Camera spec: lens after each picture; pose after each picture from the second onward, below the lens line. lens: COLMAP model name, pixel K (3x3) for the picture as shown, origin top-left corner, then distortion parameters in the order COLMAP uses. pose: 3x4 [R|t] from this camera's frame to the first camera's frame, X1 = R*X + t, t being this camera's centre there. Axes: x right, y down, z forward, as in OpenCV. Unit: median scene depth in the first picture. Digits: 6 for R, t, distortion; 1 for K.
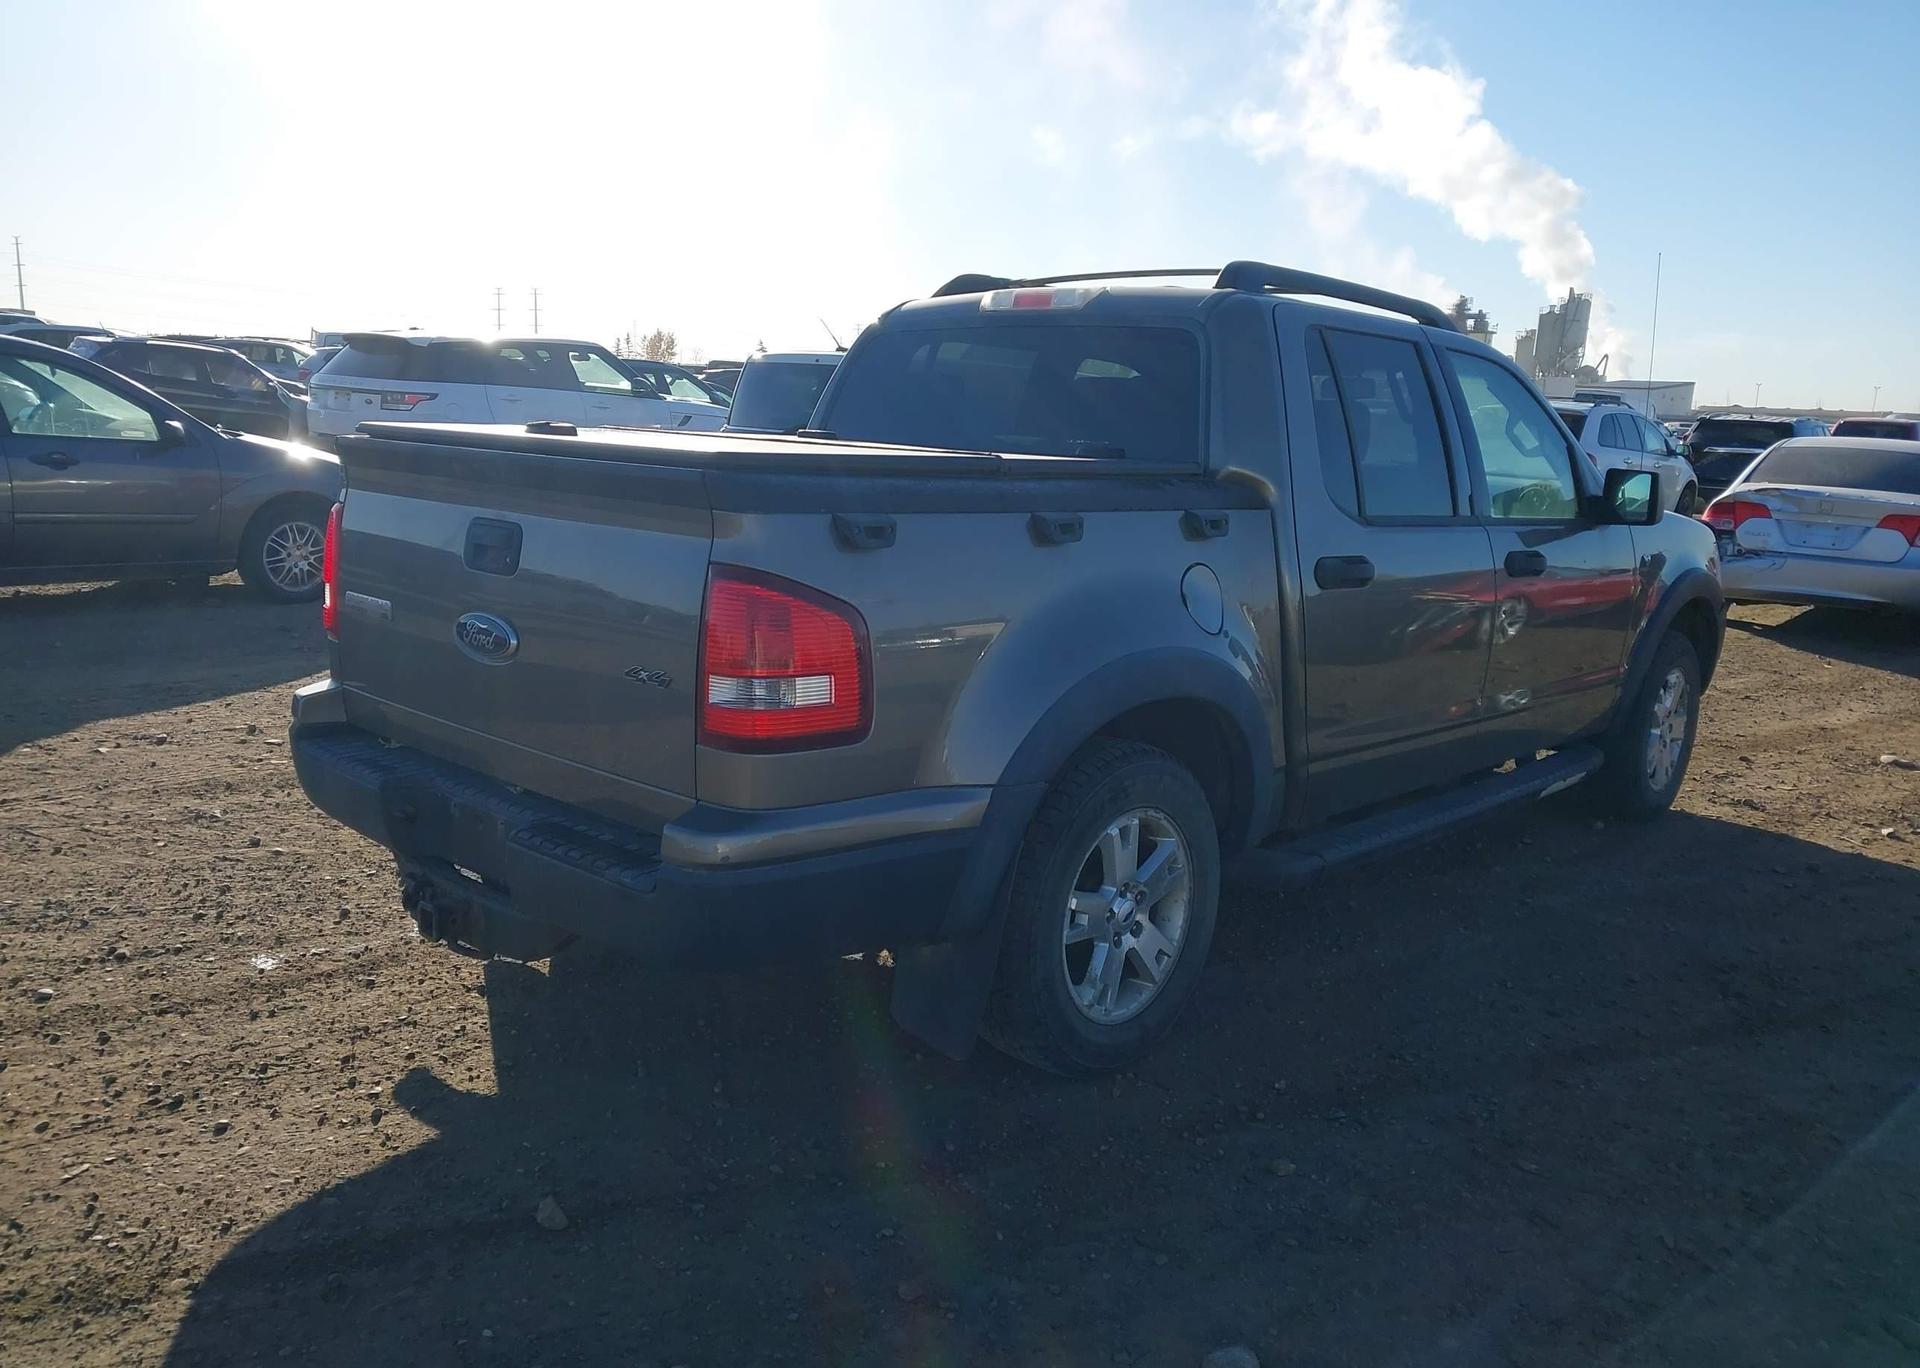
lens RADIAL K [[1551.4, 0, 960.0], [0, 1551.4, 684.0], [0, 0, 1]] dist [0.085758, -0.000981]
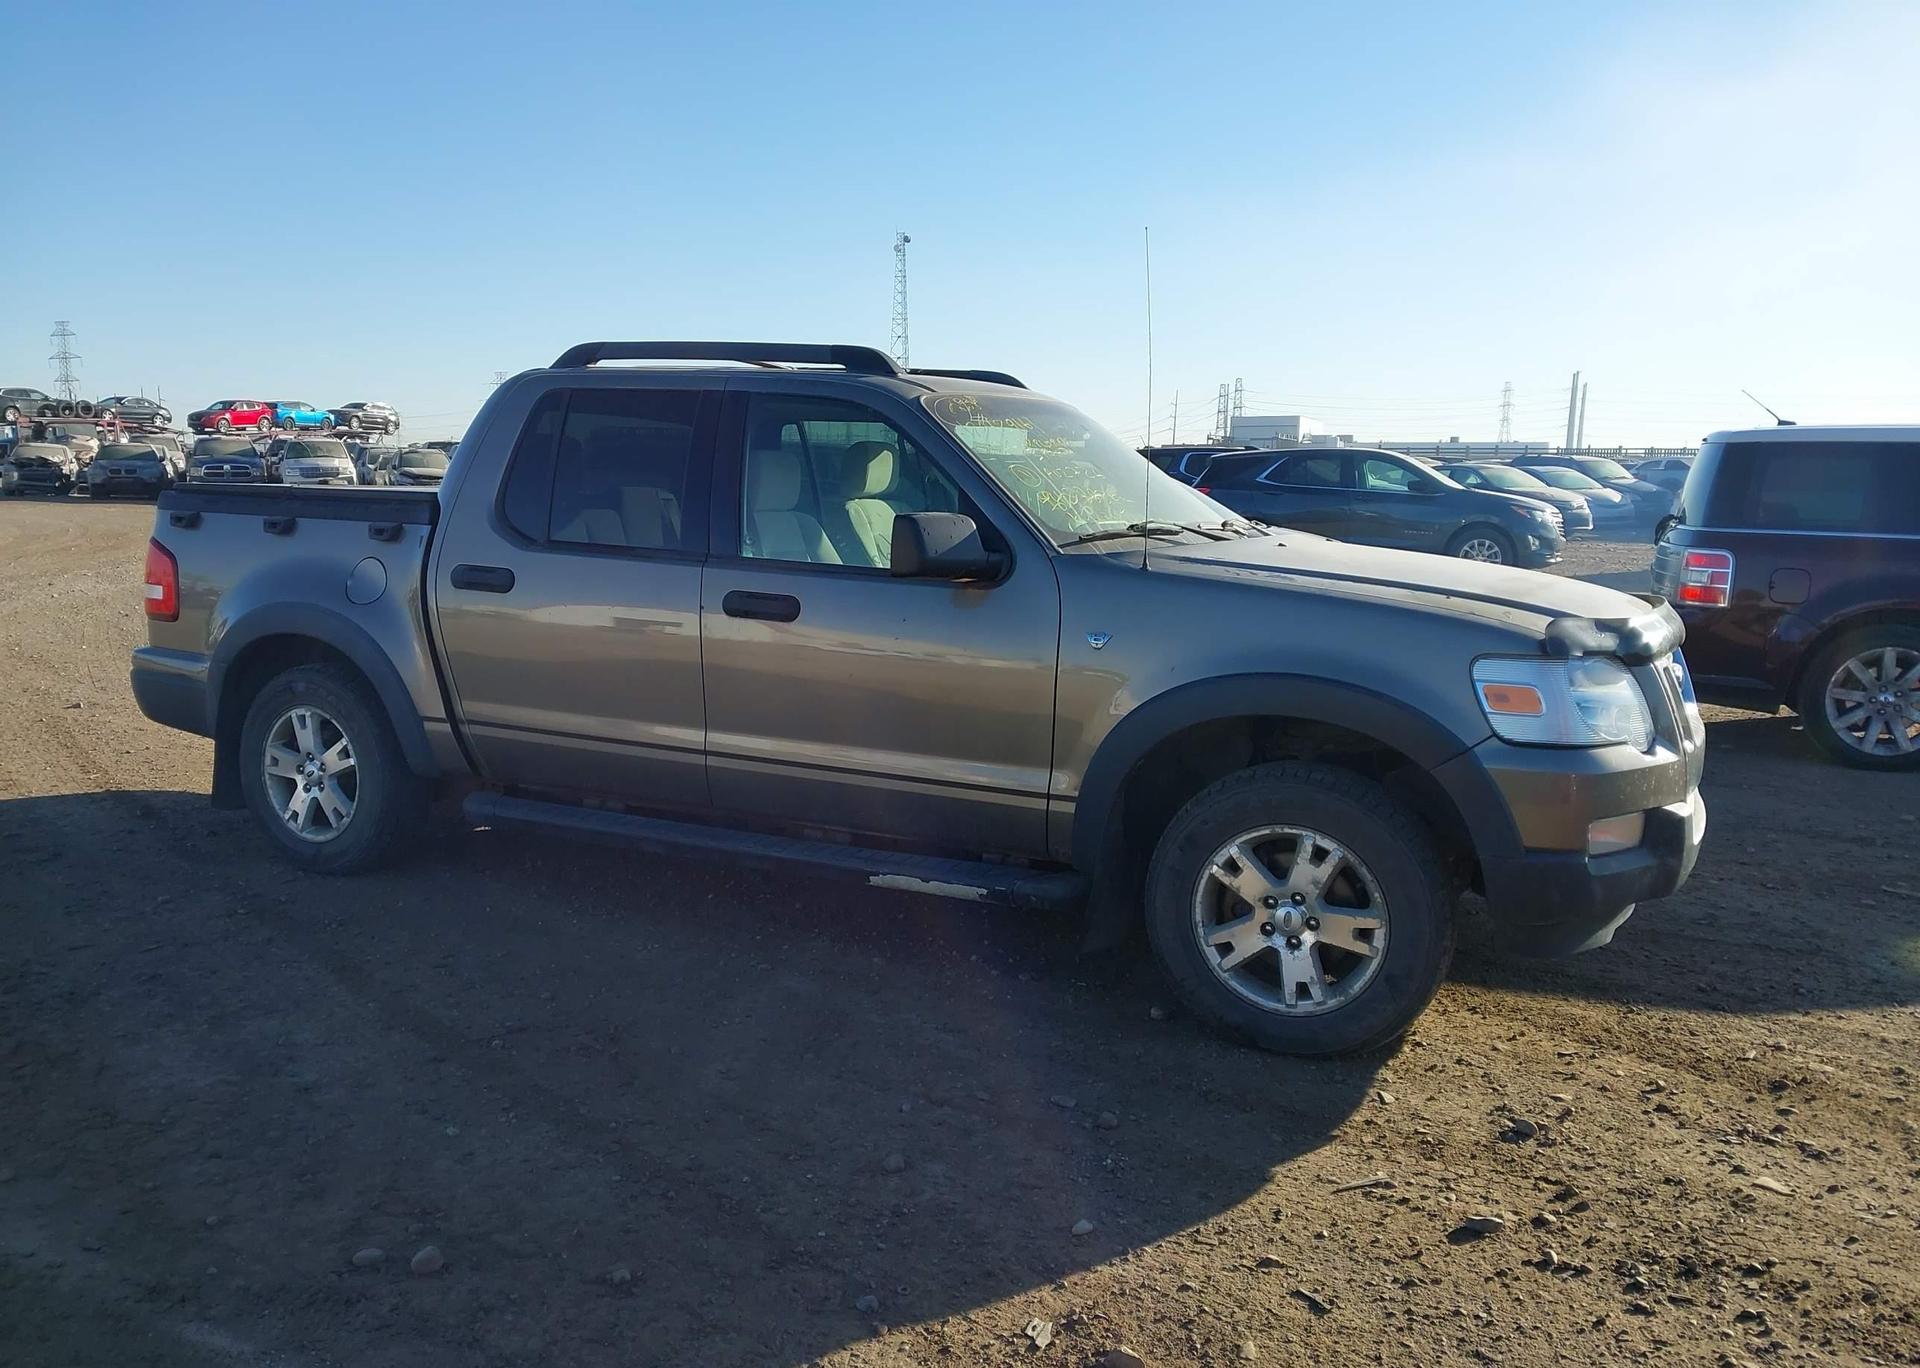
lens RADIAL K [[1500.5, 0, 937.8], [0, 1500.5, 698.0], [0, 0, 1]] dist [0.010752, 0.004919]
pose [[0.269419, 0.100928, -0.957720, 1.746269], [-0.172971, 0.983392, 0.054974, -0.122274], [0.947362, 0.150846, 0.282402, 1.168096]]
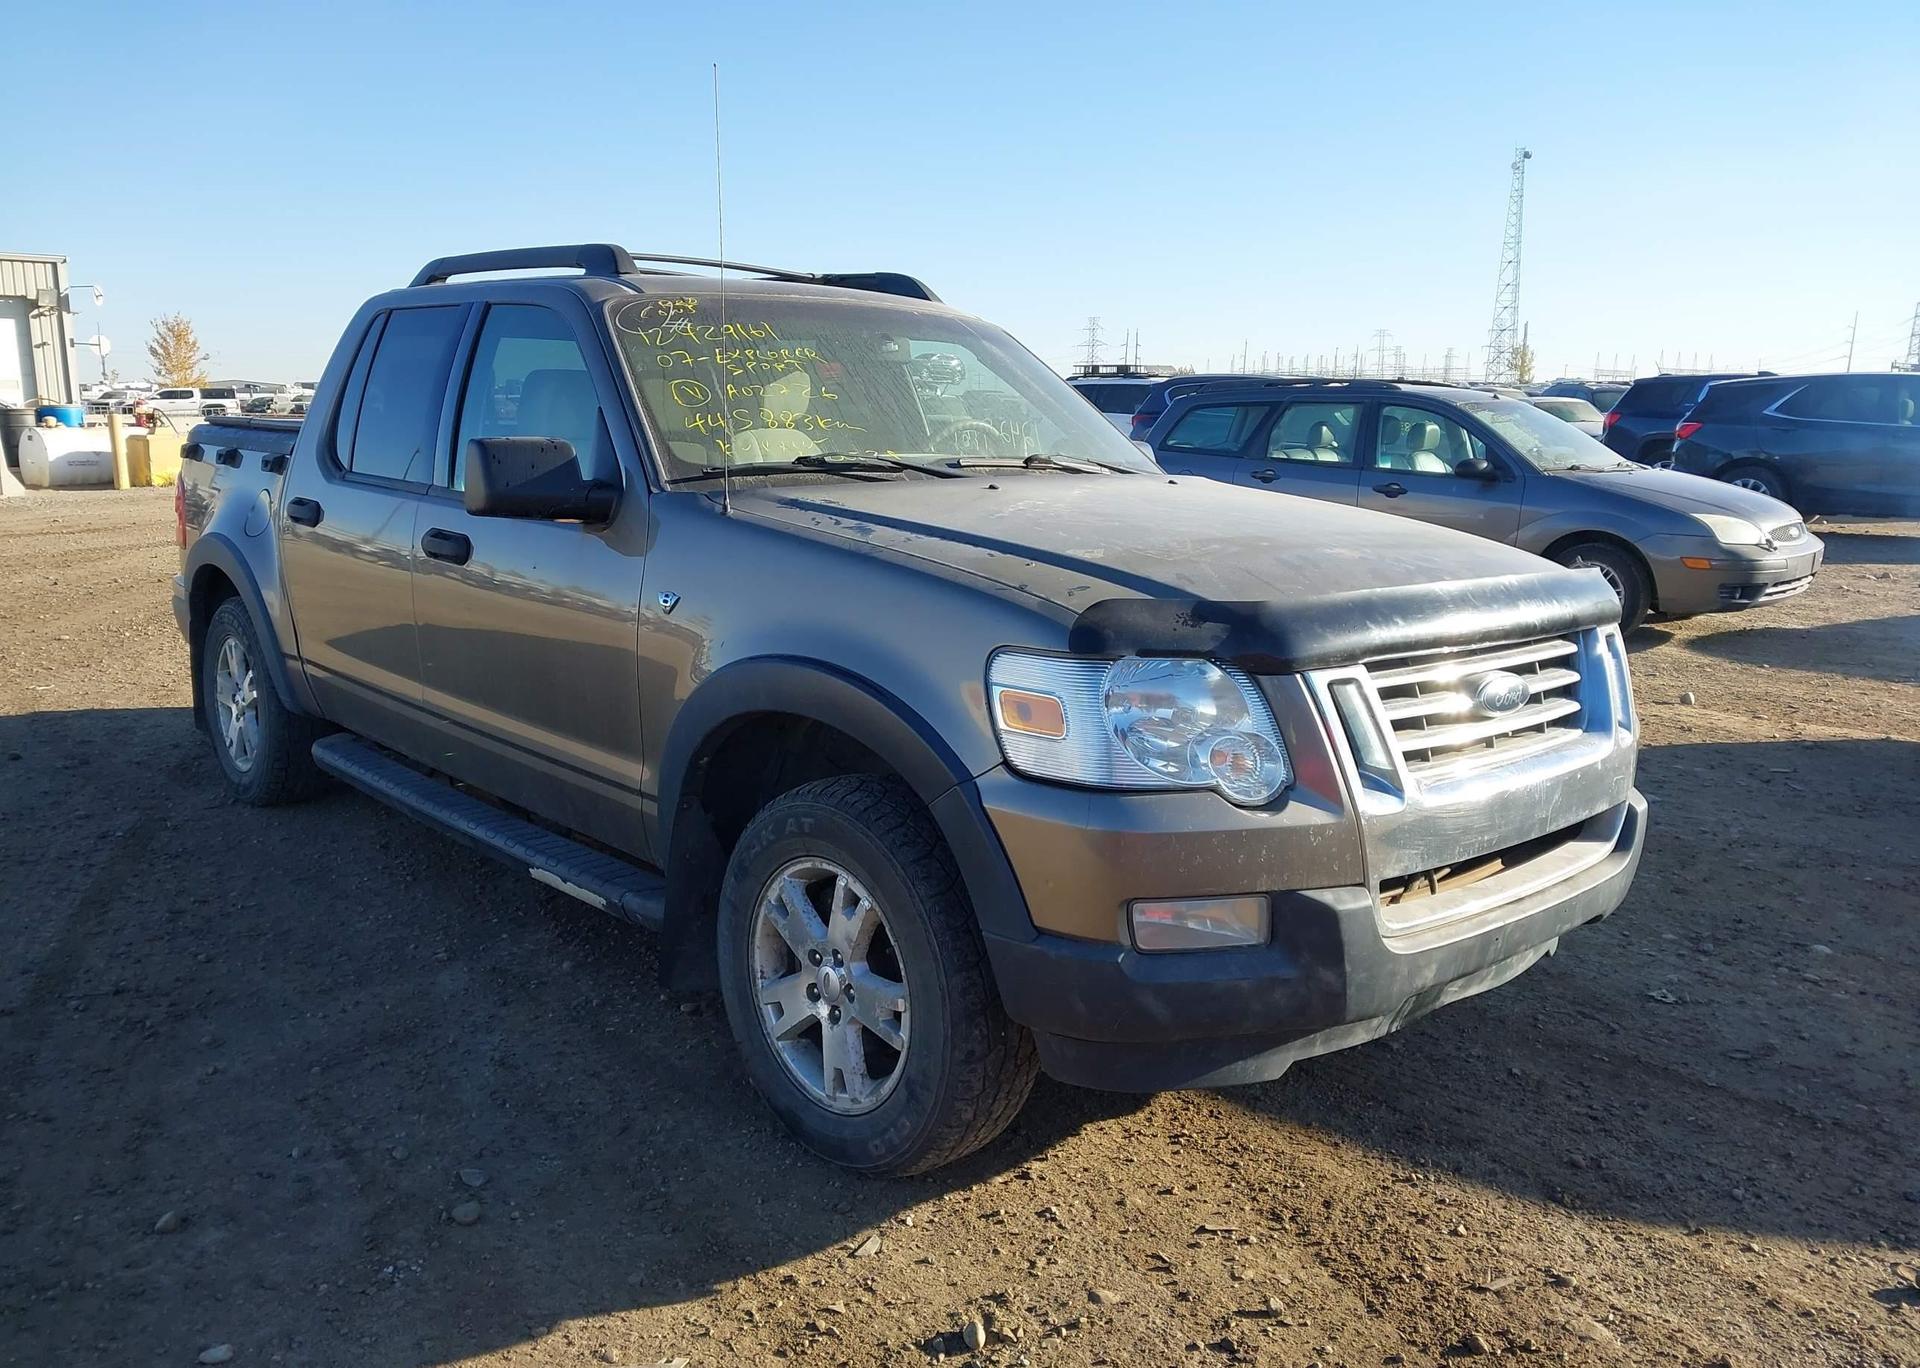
lens RADIAL K [[1507.1, 0, 937.8], [0, 1507.1, 681.9], [0, 0, 1]] dist [0.005595, -0.000815]
pose [[-0.107599, 0.133239, -0.985226, 1.567895], [-0.189738, 0.970013, 0.151904, -0.243416], [0.975921, 0.203279, -0.079092, 1.829659]]
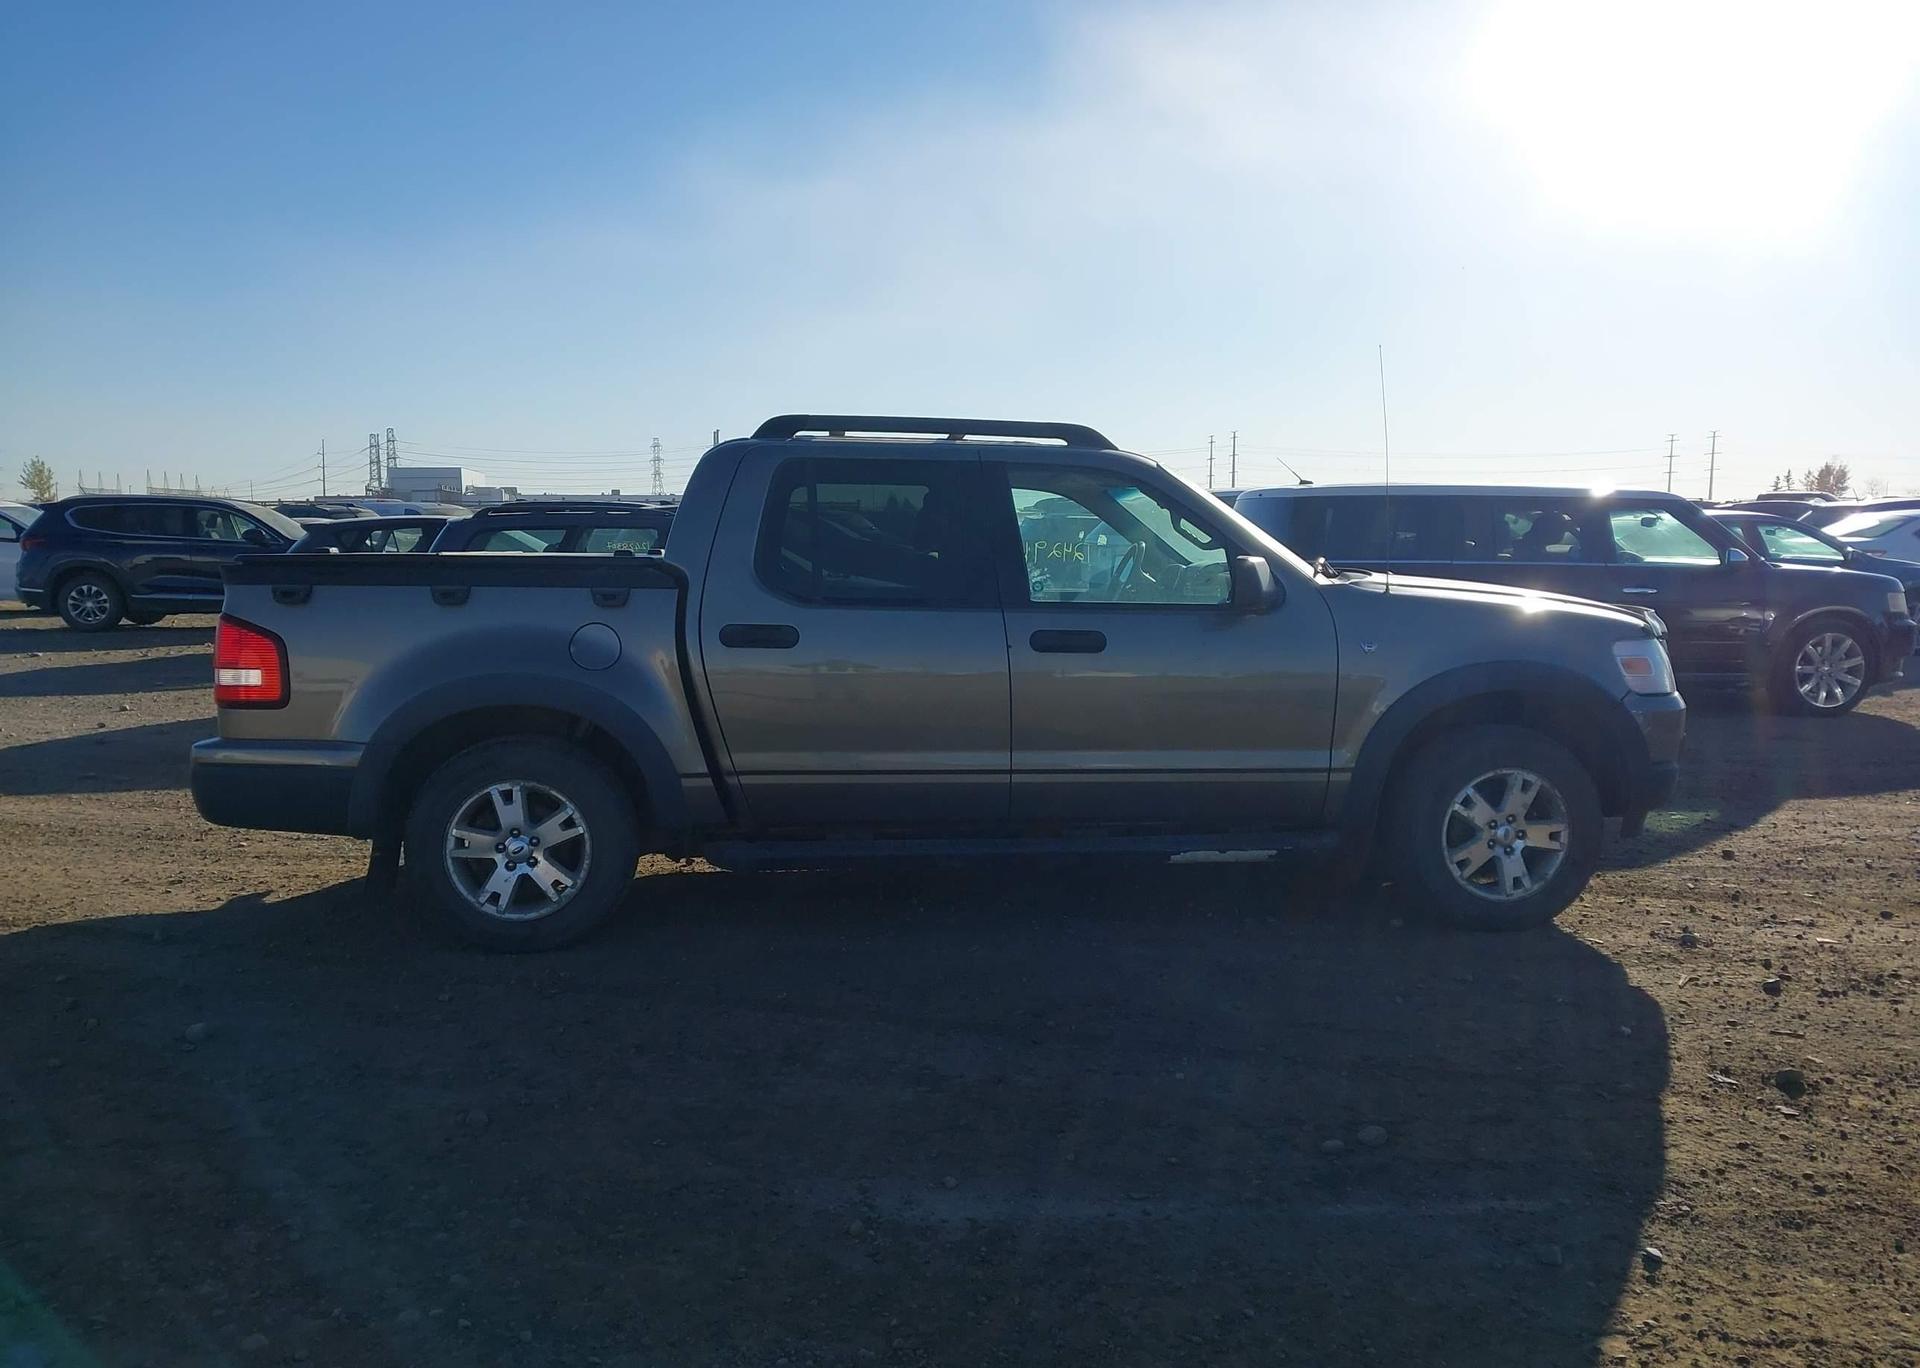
lens RADIAL K [[1507.1, 0, 937.8], [0, 1507.1, 681.9], [0, 0, 1]] dist [0.005595, -0.000815]
pose [[0.731001, 0.021103, -0.682050, 1.420378], [-0.085256, 0.994514, -0.060604, 0.039206], [0.677029, 0.102451, 0.728790, 0.187377]]
